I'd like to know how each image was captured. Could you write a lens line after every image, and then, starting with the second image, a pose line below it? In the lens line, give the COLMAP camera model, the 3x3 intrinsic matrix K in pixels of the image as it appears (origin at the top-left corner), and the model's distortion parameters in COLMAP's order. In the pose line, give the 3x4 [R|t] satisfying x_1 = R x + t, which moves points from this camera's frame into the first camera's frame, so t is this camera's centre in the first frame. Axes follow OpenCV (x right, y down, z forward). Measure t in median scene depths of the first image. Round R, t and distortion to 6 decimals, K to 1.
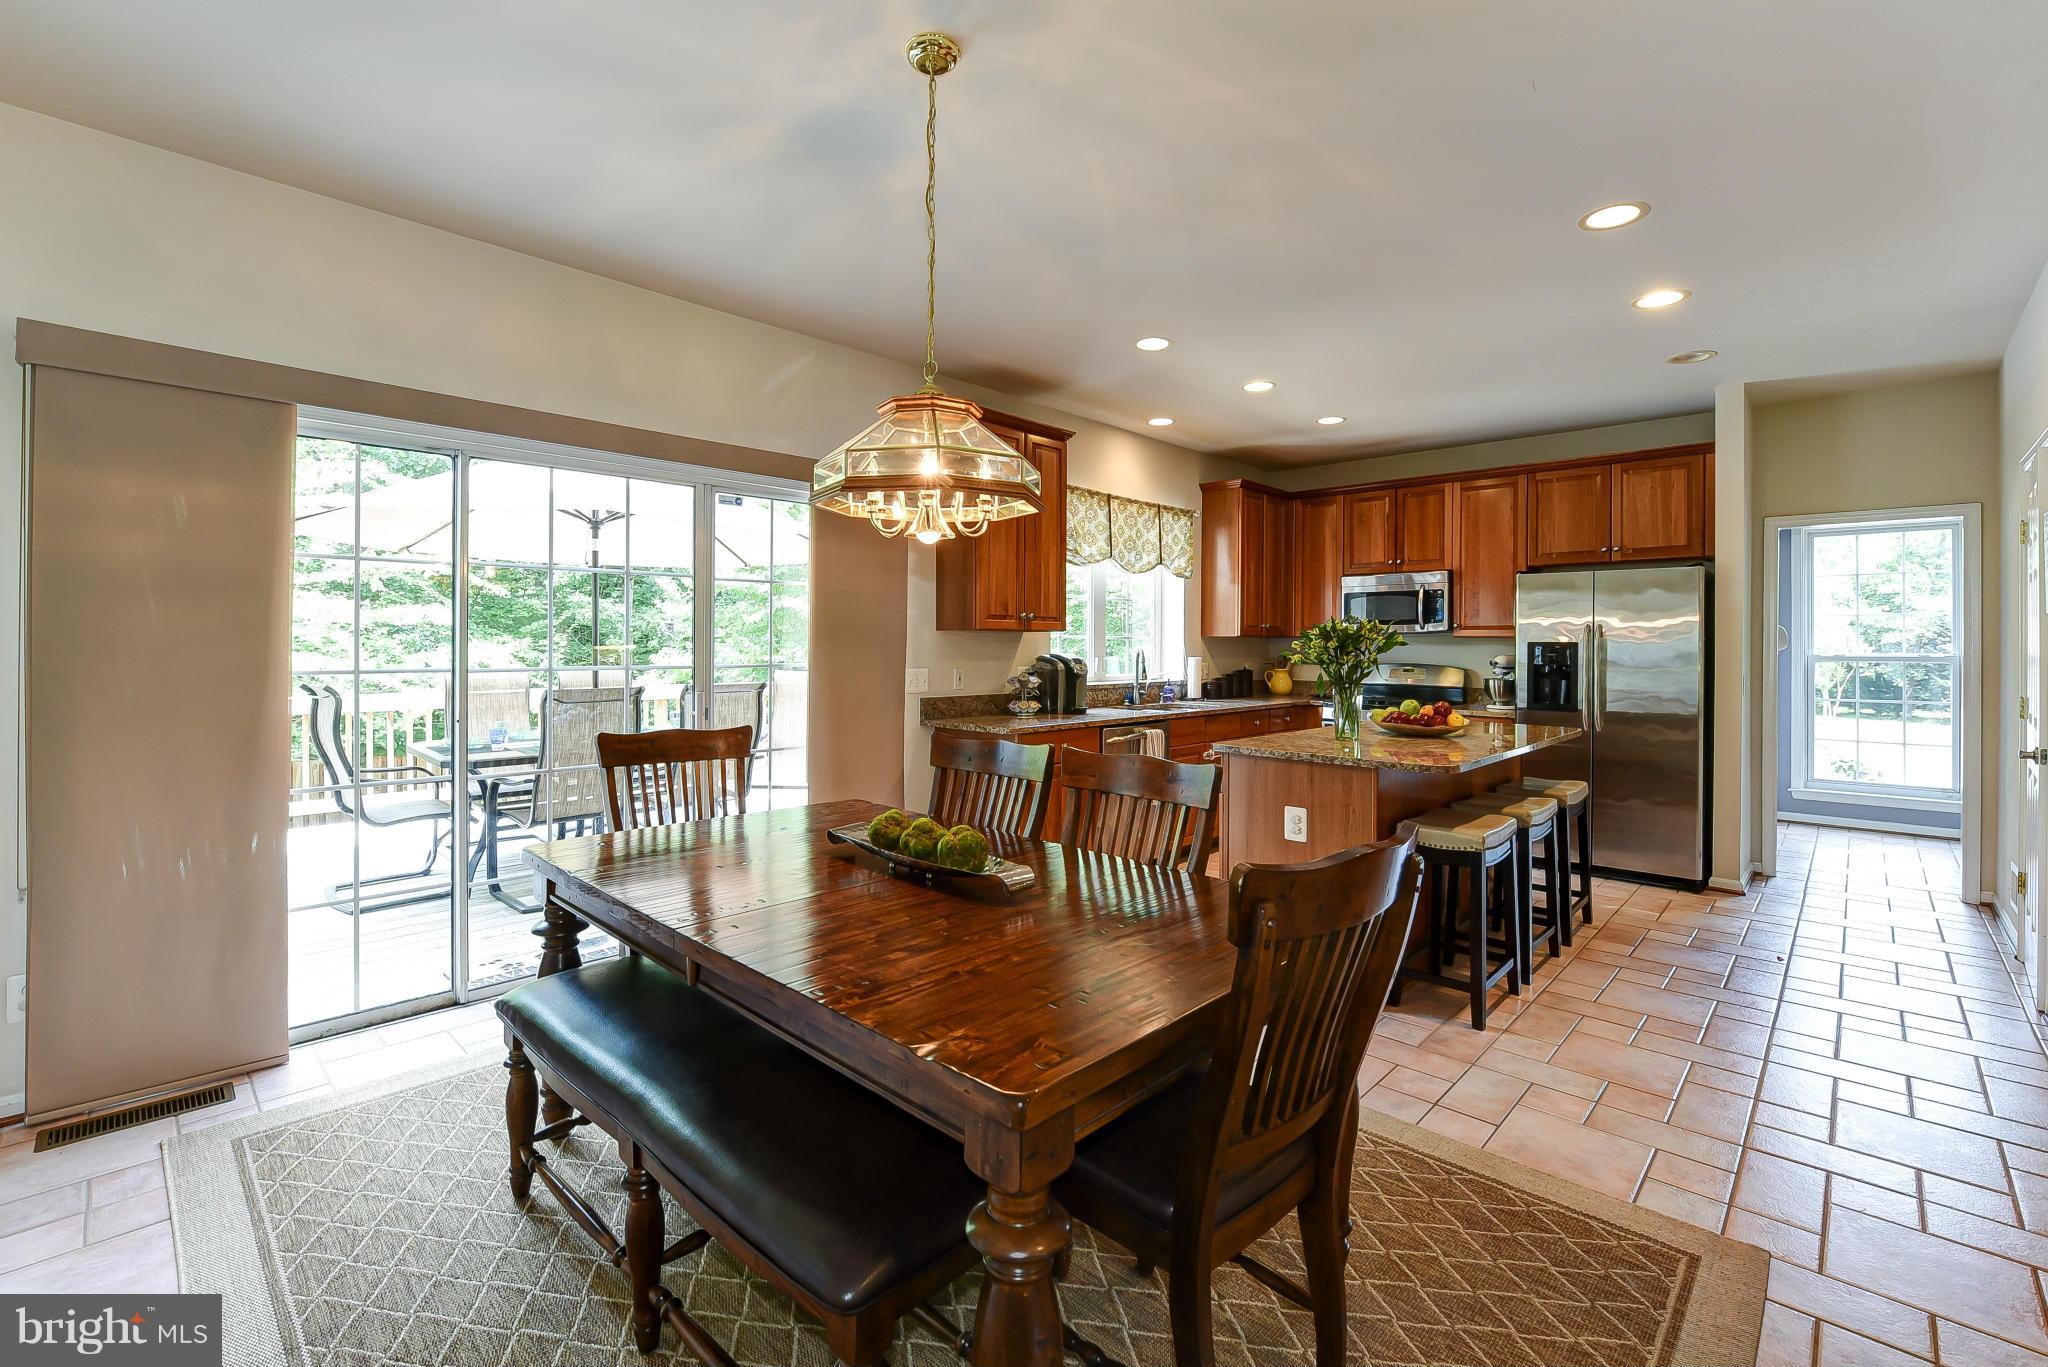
lens RADIAL K [[876.4, 0, 1049.2], [0, 876.4, 642.1], [0, 0, 1]] dist [0.000275, -0.000197]
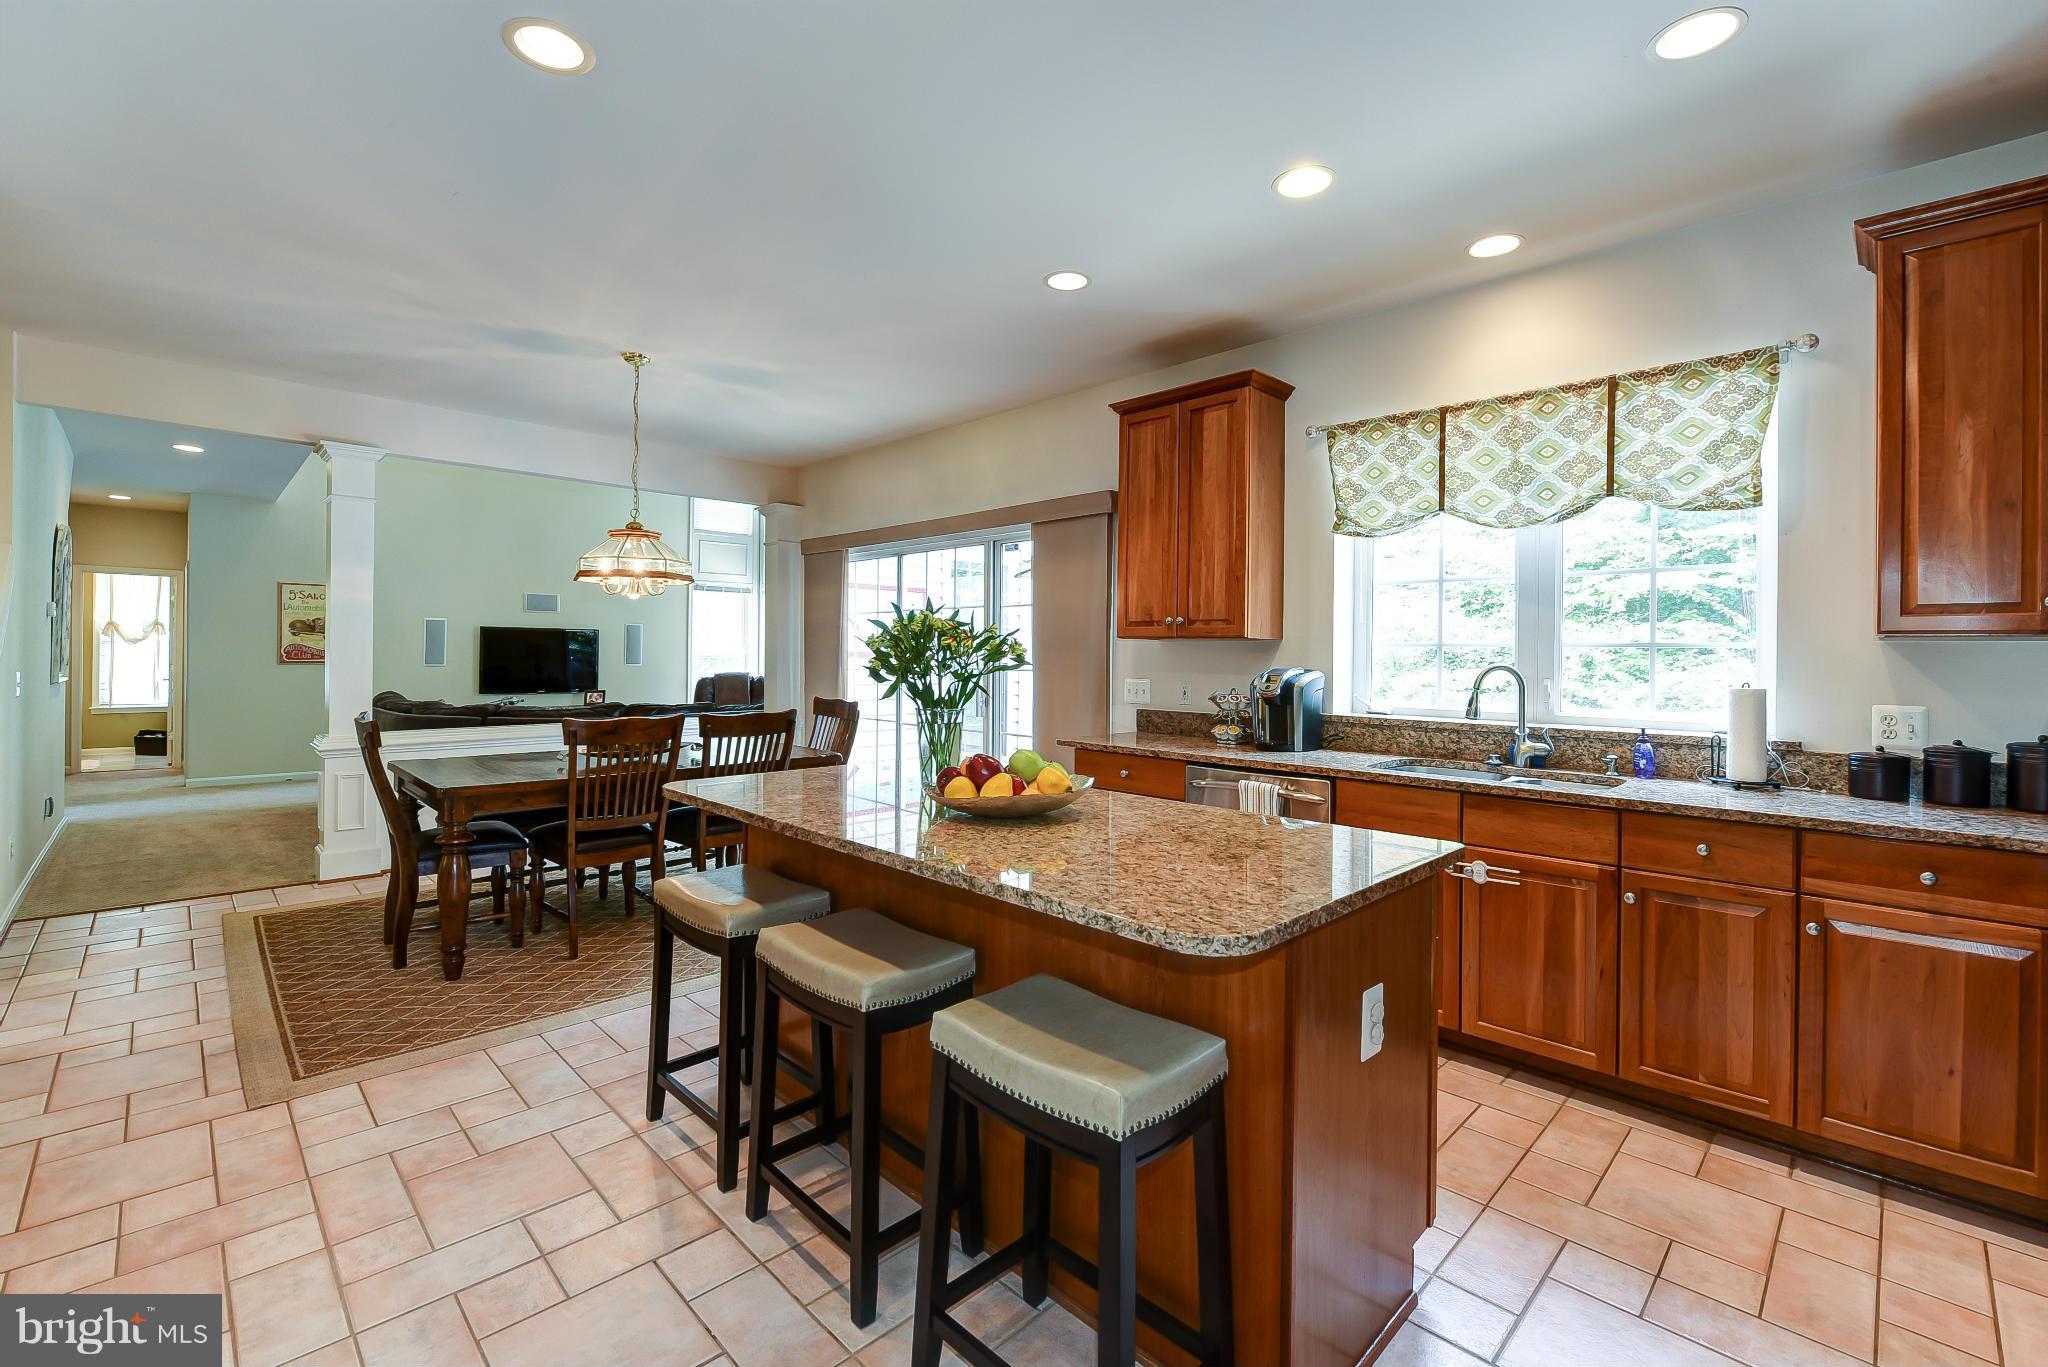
lens RADIAL K [[903.2, 0, 1013.8], [0, 903.2, 656.5], [0, 0, 1]] dist [-0.001577, -0.000350]
pose [[-0.060815, -0.002075, -0.998147, 0.817256], [-0.010075, 0.999948, -0.001465, 0.007242], [0.998098, 0.009968, -0.060833, 0.863316]]
